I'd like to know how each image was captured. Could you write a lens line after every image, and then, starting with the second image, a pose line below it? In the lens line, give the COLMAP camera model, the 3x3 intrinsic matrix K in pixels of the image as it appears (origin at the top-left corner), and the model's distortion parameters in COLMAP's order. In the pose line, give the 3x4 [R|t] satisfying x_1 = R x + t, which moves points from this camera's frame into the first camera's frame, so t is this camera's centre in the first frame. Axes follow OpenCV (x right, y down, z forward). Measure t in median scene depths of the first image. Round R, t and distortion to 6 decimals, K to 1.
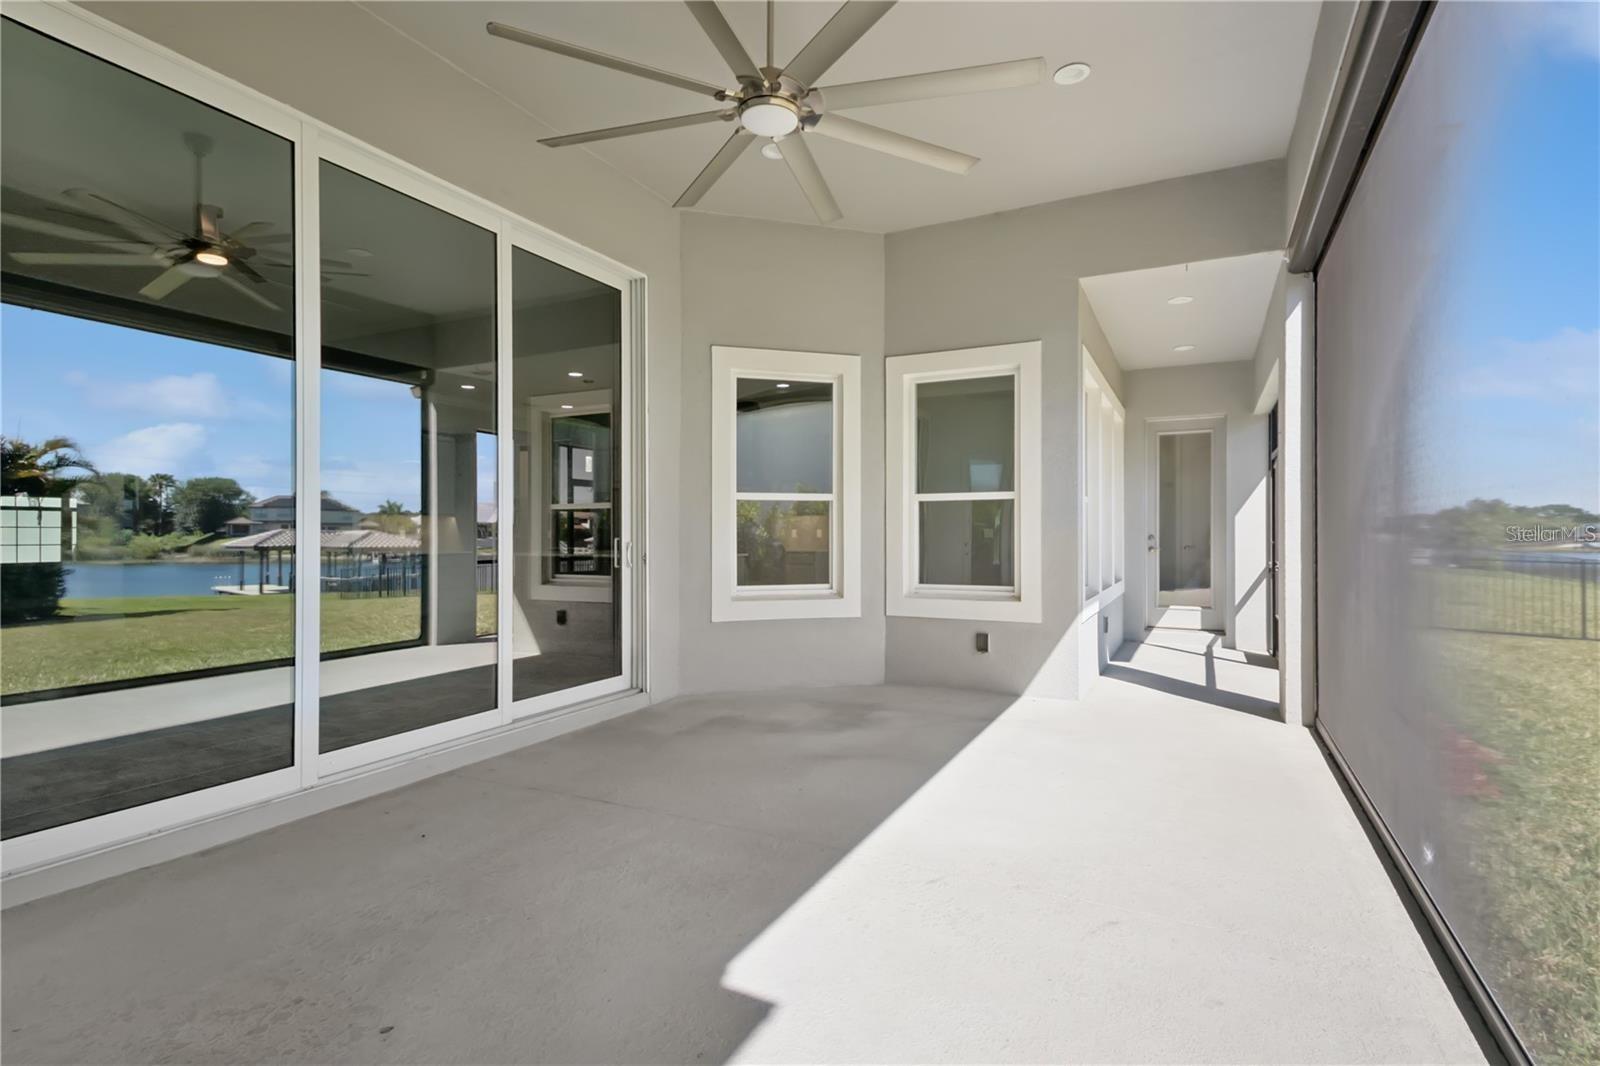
lens RADIAL K [[769.6, 0, 786.9], [0, 769.6, 531.6], [0, 0, 1]] dist [0.043286, -0.017635]
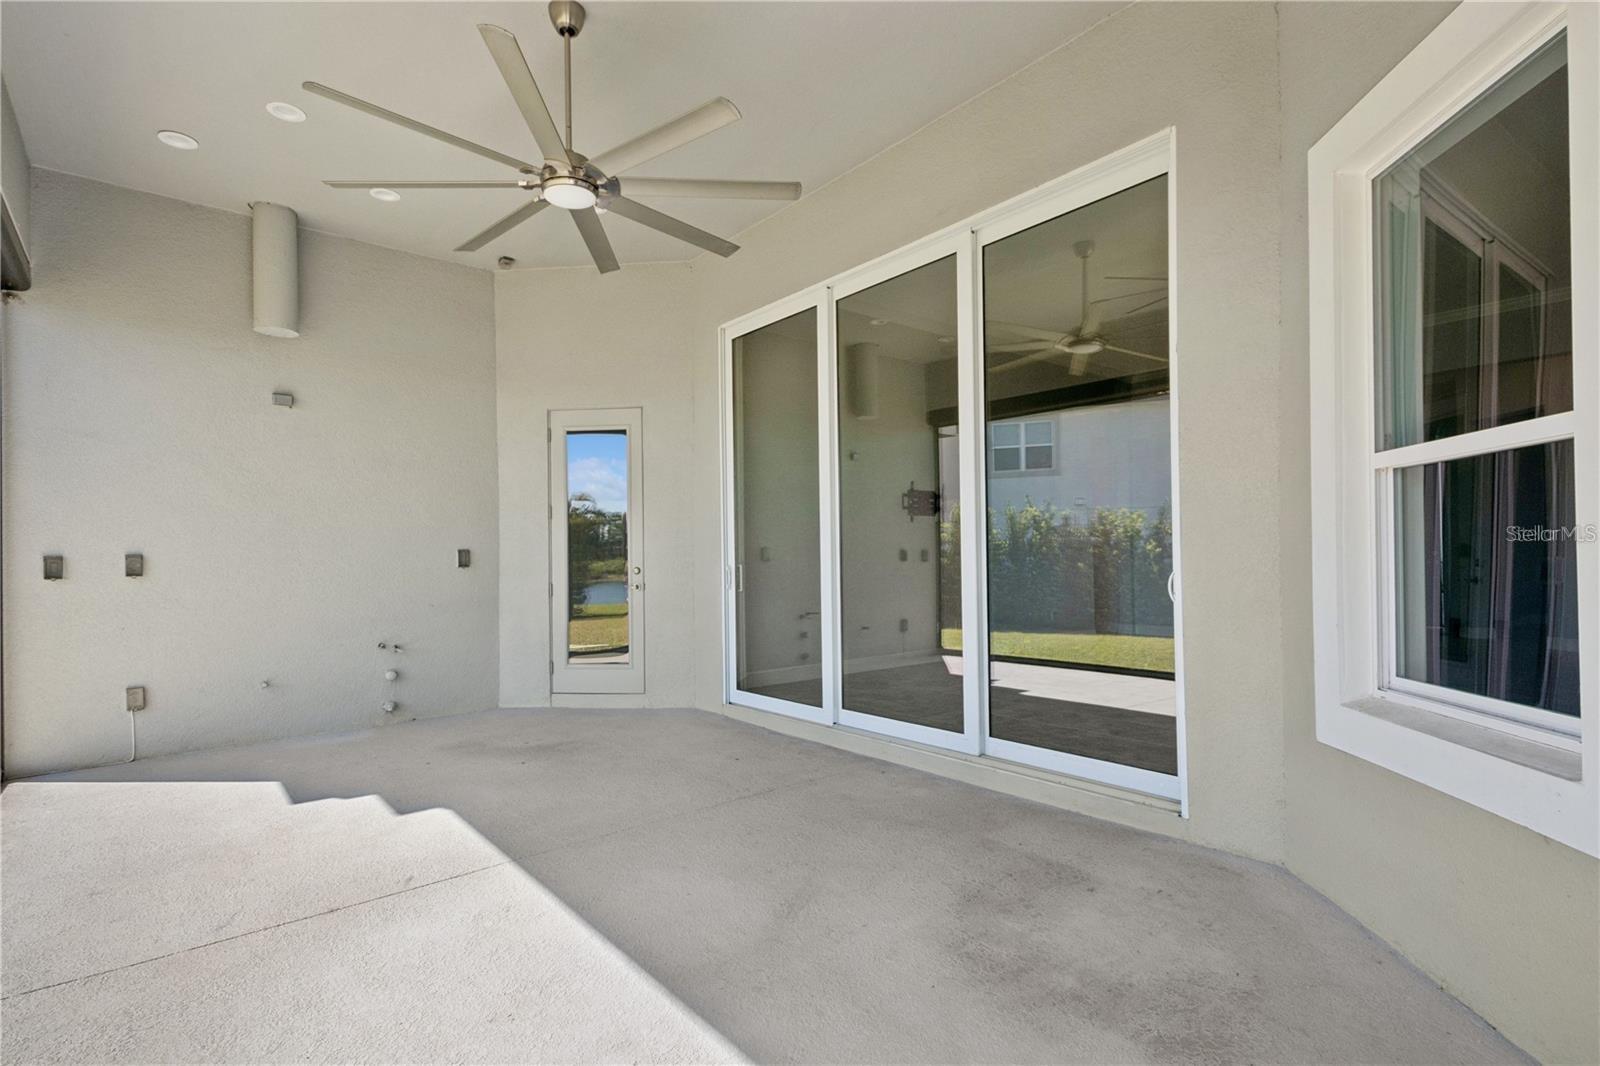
lens RADIAL K [[769.6, 0, 786.9], [0, 769.6, 531.6], [0, 0, 1]] dist [0.043286, -0.017635]
pose [[-0.395033, -0.005006, -0.918653, 0.659583], [0.036627, 0.999104, -0.021194, -0.016354], [0.917936, -0.042020, -0.394496, 1.261811]]
